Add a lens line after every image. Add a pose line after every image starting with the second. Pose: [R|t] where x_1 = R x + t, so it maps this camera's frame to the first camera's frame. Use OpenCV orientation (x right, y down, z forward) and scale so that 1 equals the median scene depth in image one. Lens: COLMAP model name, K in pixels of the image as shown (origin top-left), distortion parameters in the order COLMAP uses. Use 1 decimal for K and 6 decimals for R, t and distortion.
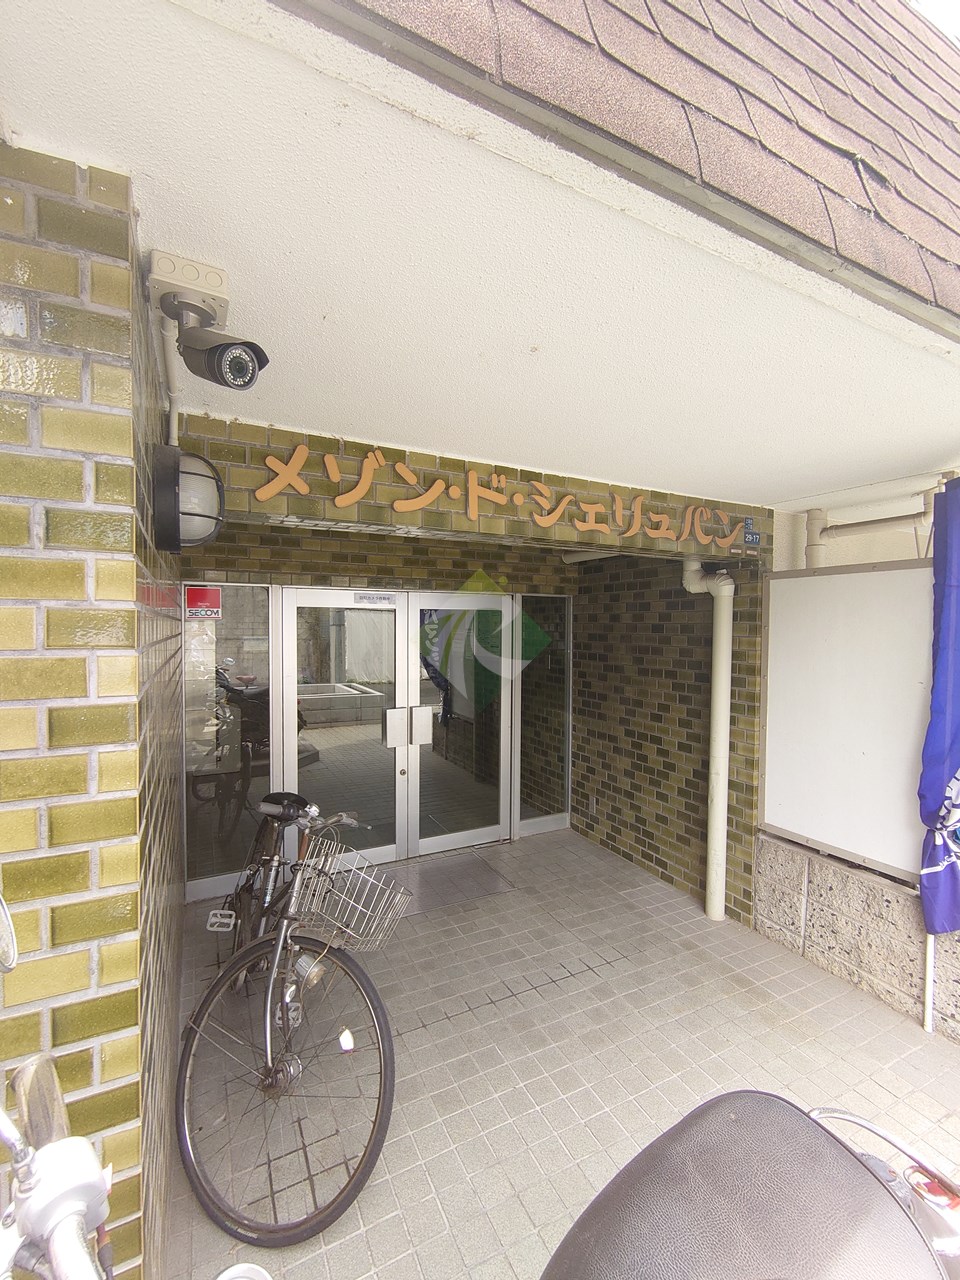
lens RADIAL K [[549.3, 0, 480.0], [0, 549.3, 640.0], [0, 0, 1]] dist [0.003395, -0.000669]
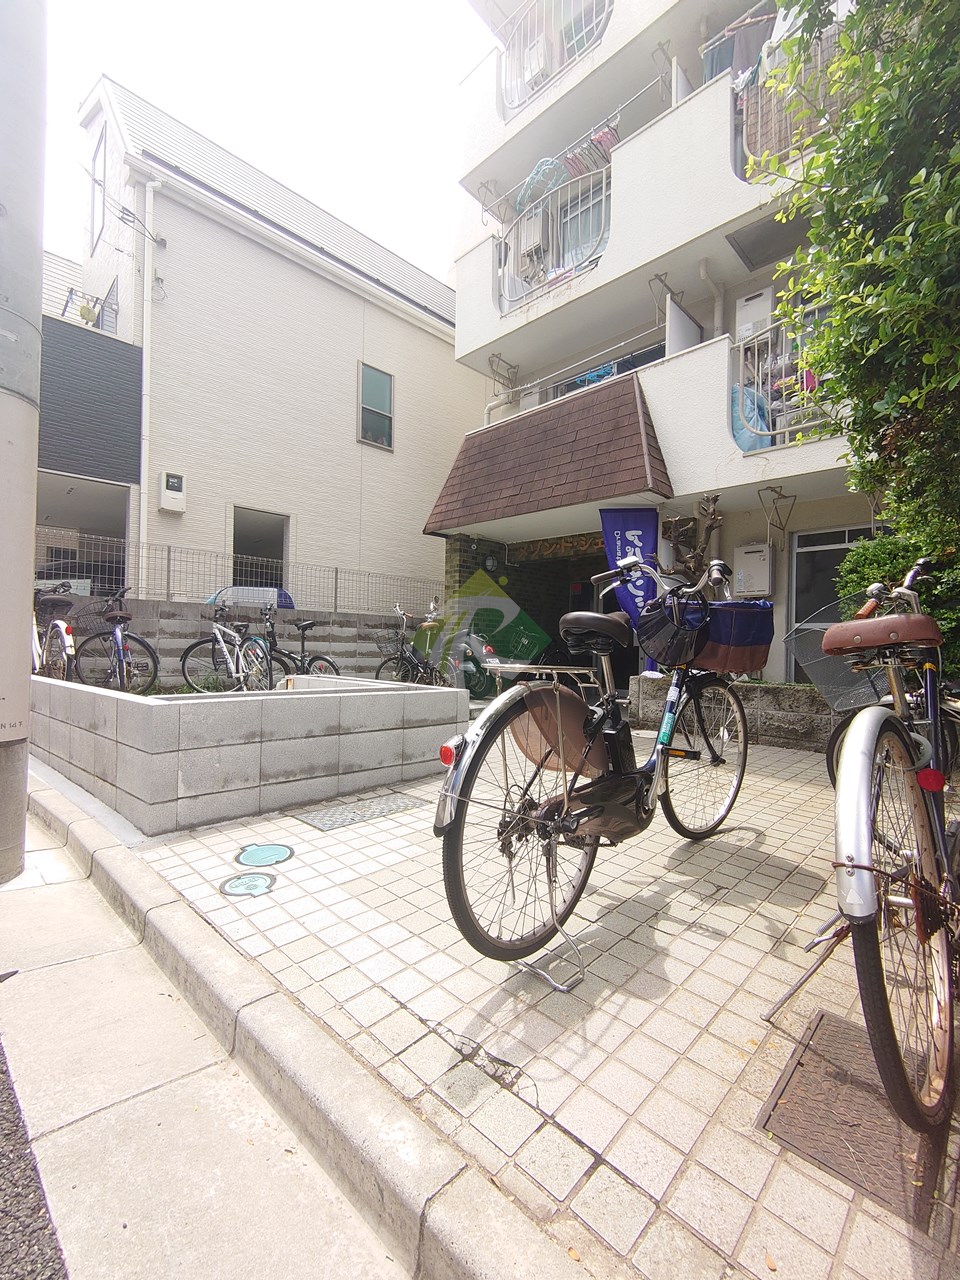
lens RADIAL K [[549.3, 0, 480.0], [0, 549.3, 640.0], [0, 0, 1]] dist [0.003395, -0.000669]
pose [[0.318651, -0.007419, -0.947843, 2.220108], [-0.039642, 0.998990, -0.021147, 0.308829], [0.947043, 0.044313, 0.318035, -0.429170]]
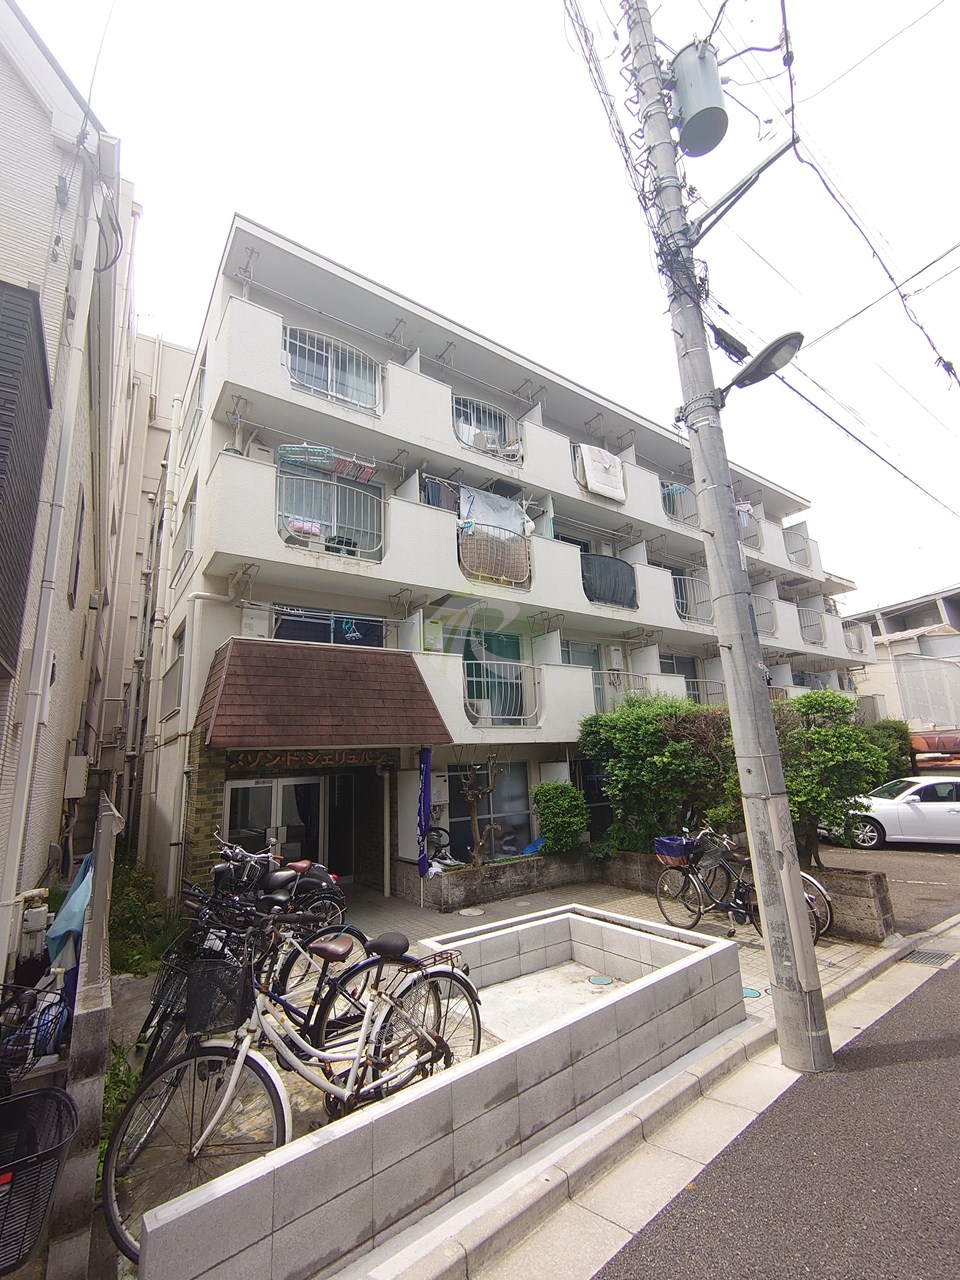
lens RADIAL K [[549.3, 0, 480.0], [0, 549.3, 640.0], [0, 0, 1]] dist [0.003395, -0.000669]
pose [[0.987998, -0.015282, 0.153712, 0.499109], [0.052391, 0.969263, -0.240385, -0.057295], [-0.145313, 0.245552, 0.958430, -2.080465]]
